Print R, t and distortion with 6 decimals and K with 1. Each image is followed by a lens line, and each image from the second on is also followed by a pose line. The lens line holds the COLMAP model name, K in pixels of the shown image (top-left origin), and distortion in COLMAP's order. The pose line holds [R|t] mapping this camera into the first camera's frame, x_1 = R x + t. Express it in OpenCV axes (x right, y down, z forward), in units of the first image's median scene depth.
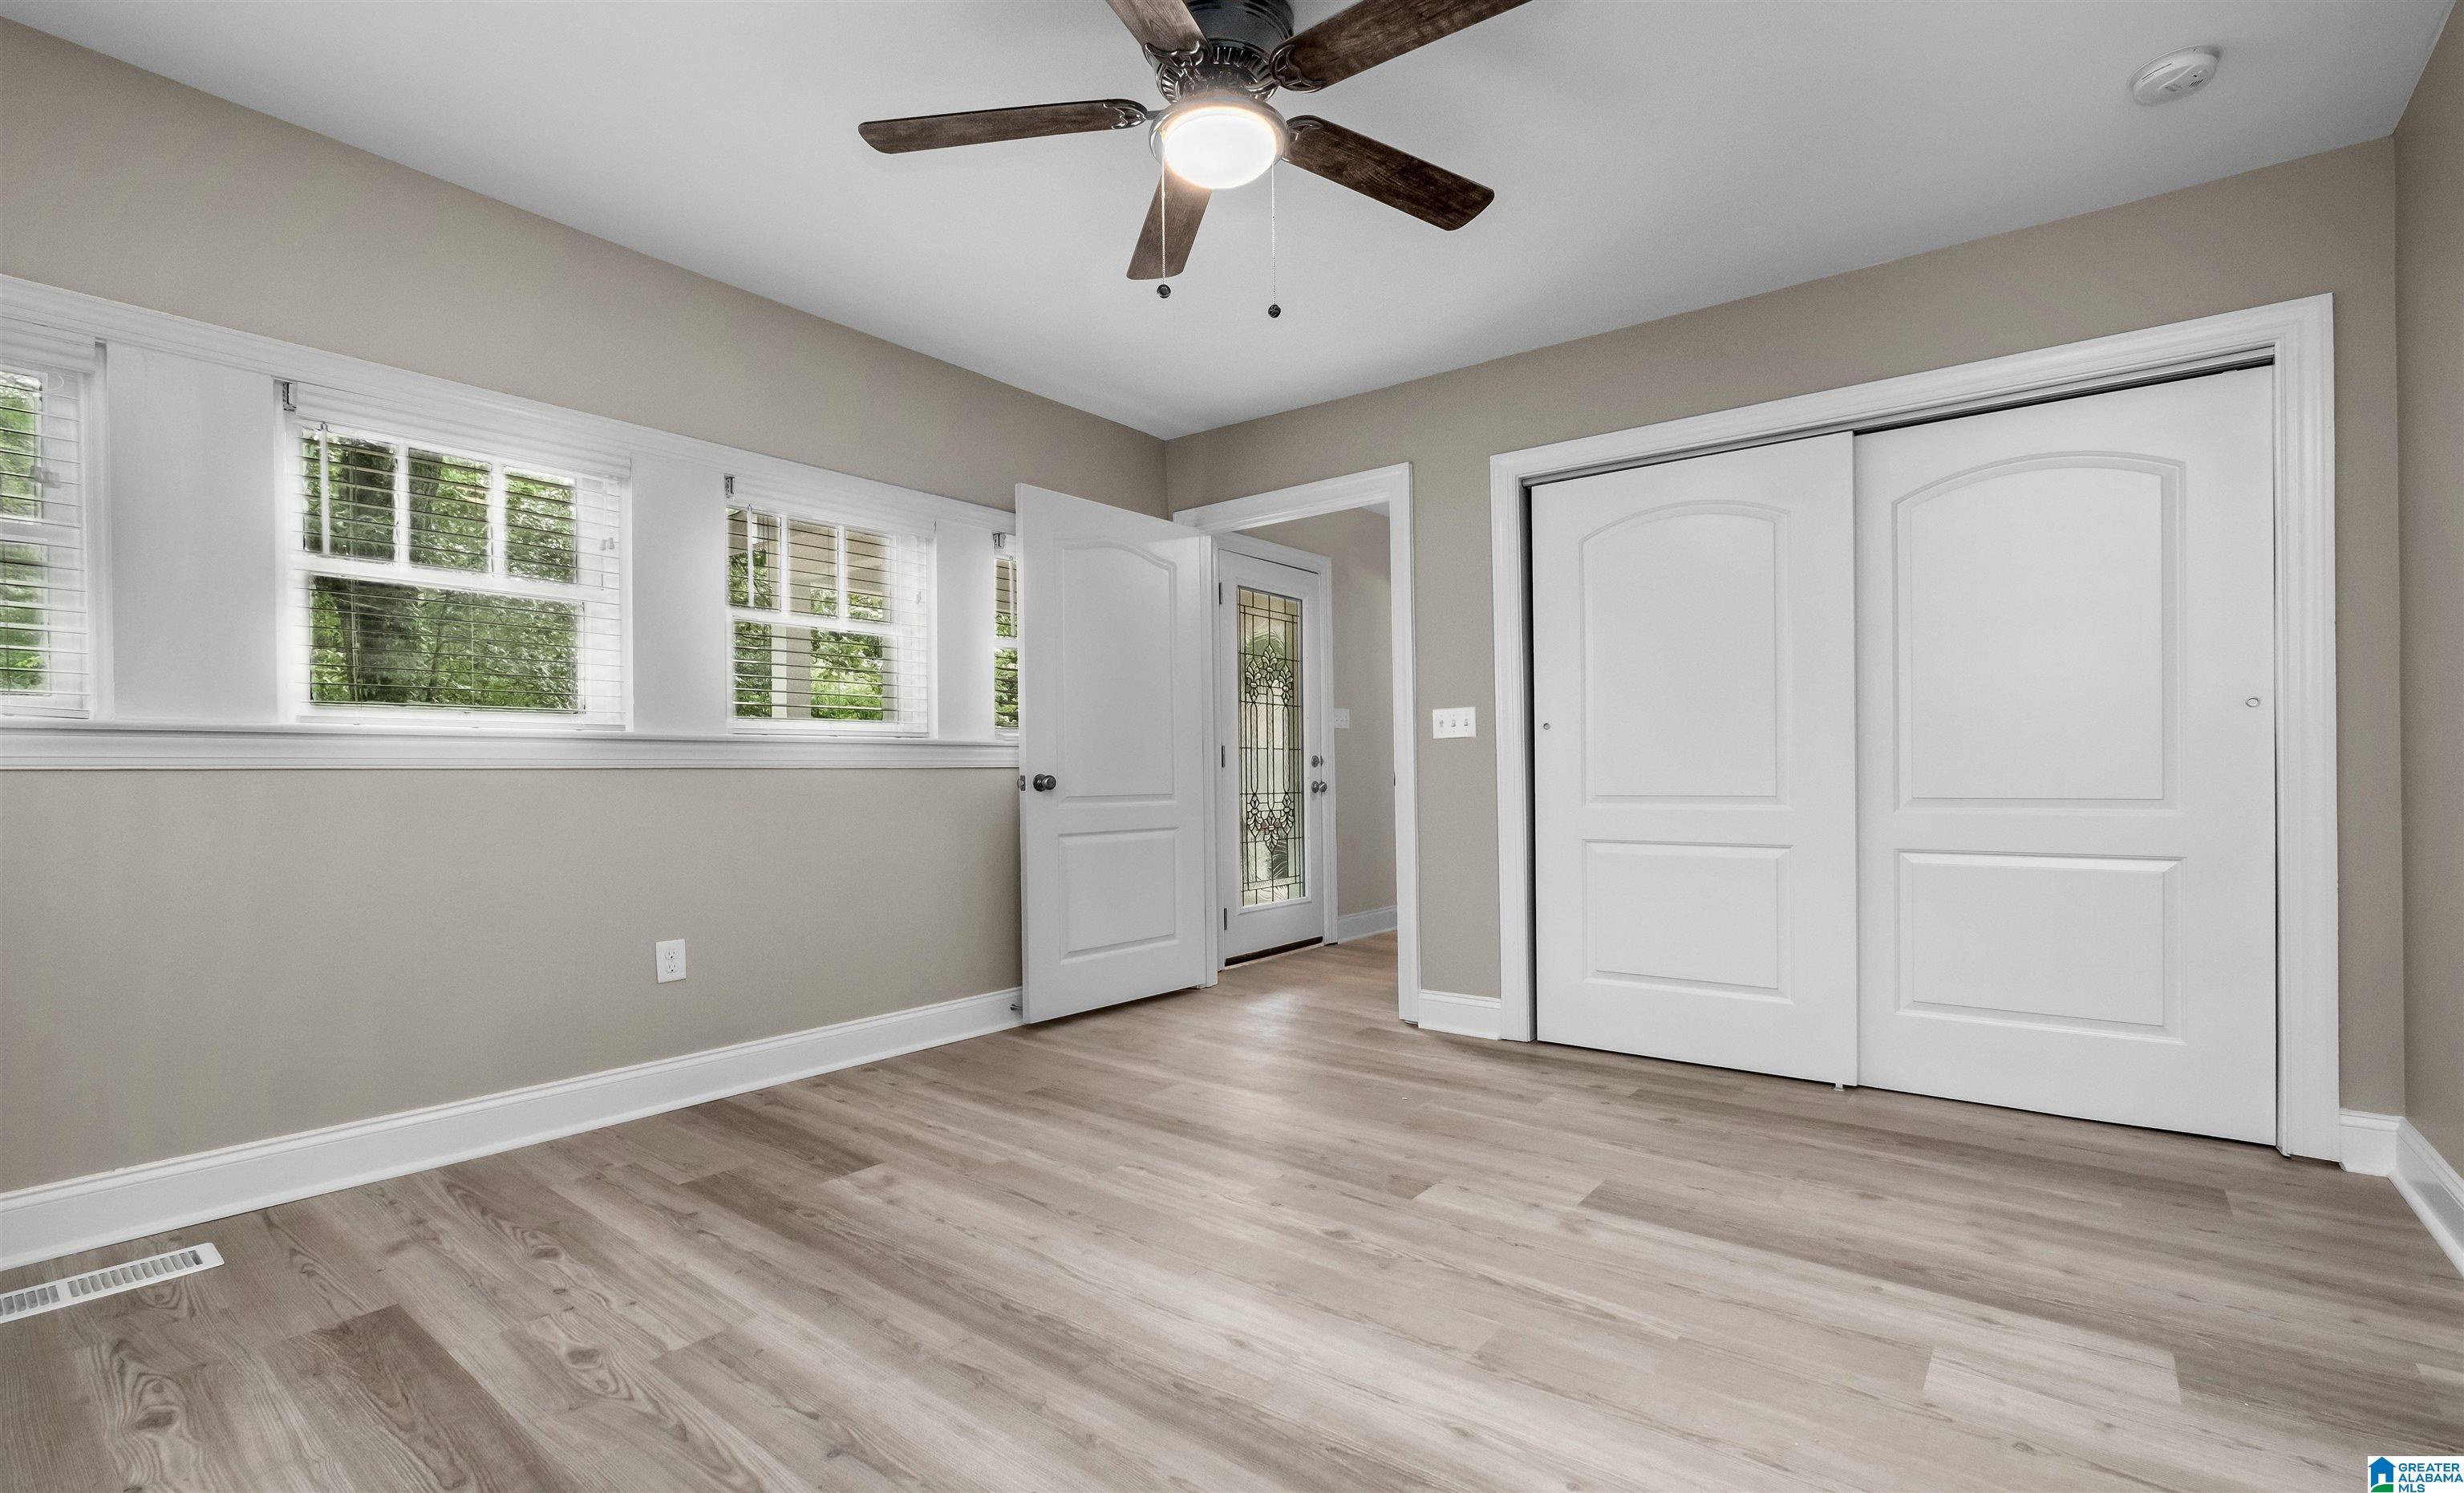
lens RADIAL K [[1080.7, 0, 1221.5], [0, 1080.7, 780.2], [0, 0, 1]] dist [-0.001941, 0.000050]
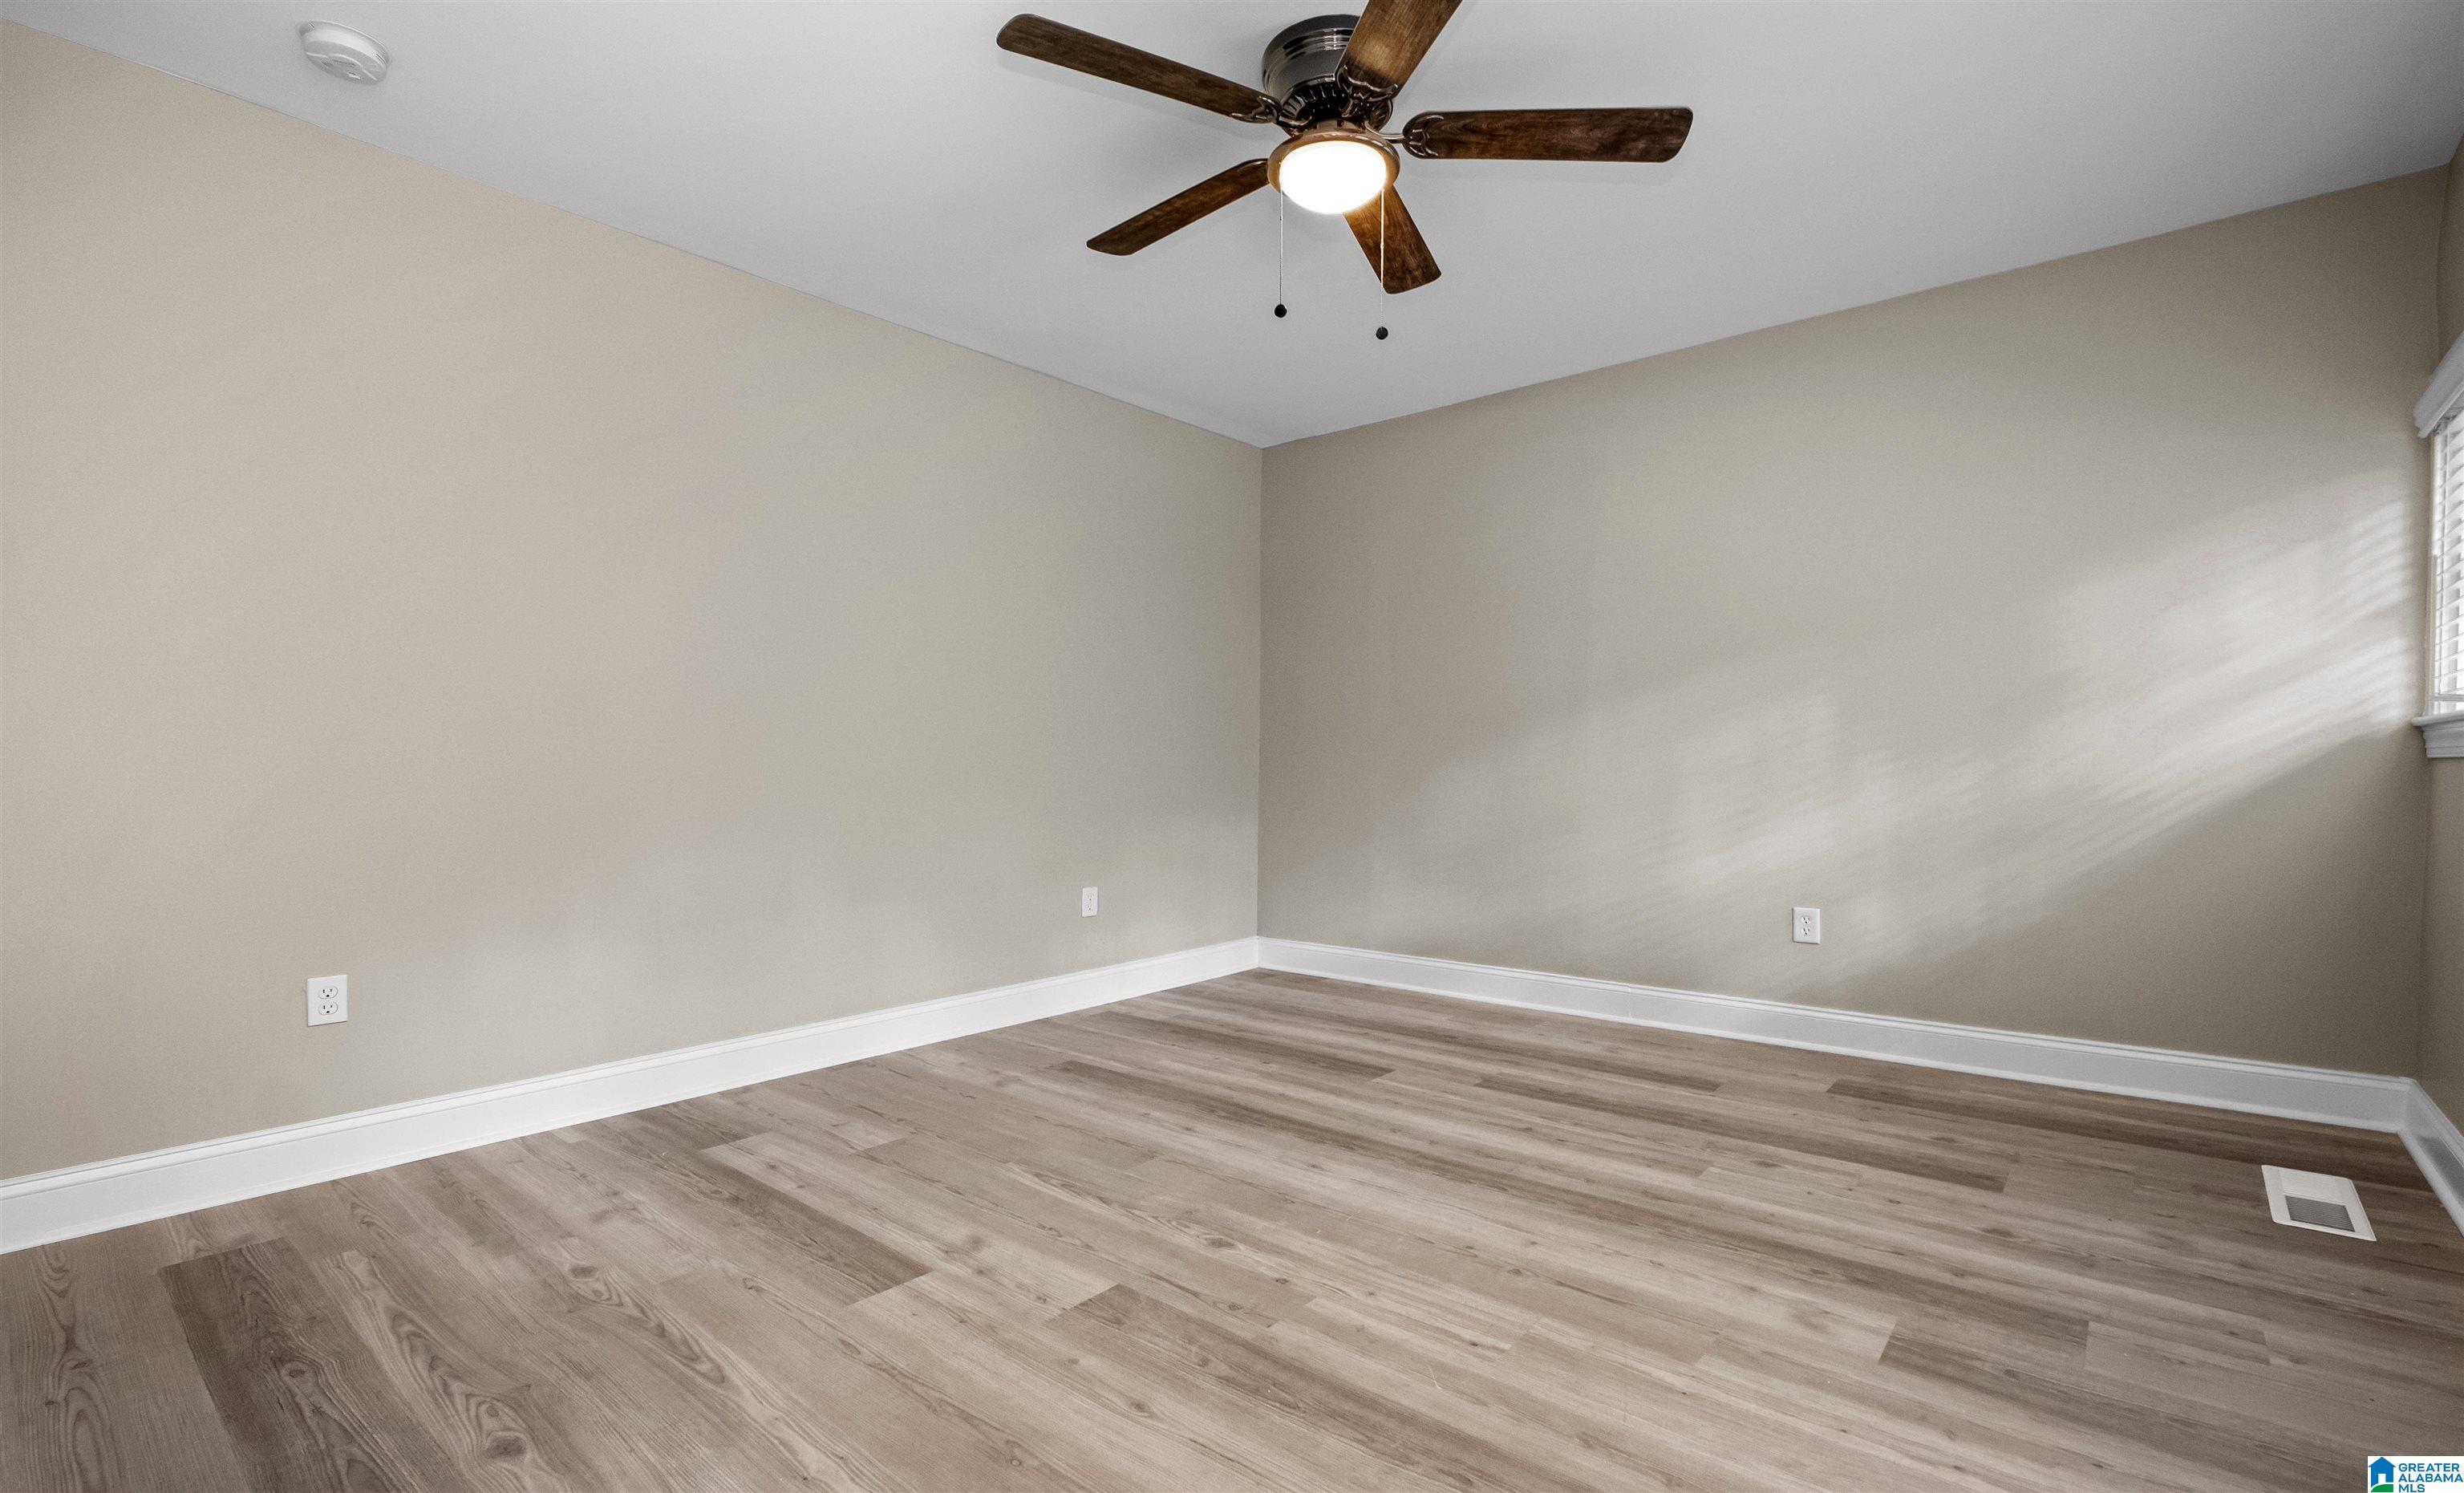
lens RADIAL K [[1080.7, 0, 1221.5], [0, 1080.7, 780.2], [0, 0, 1]] dist [-0.001941, 0.000050]
pose [[-0.999409, 0.005803, 0.033877, 0.073462], [0.006650, 0.999667, 0.024923, -0.020774], [-0.033722, 0.025133, -0.999115, 2.009703]]
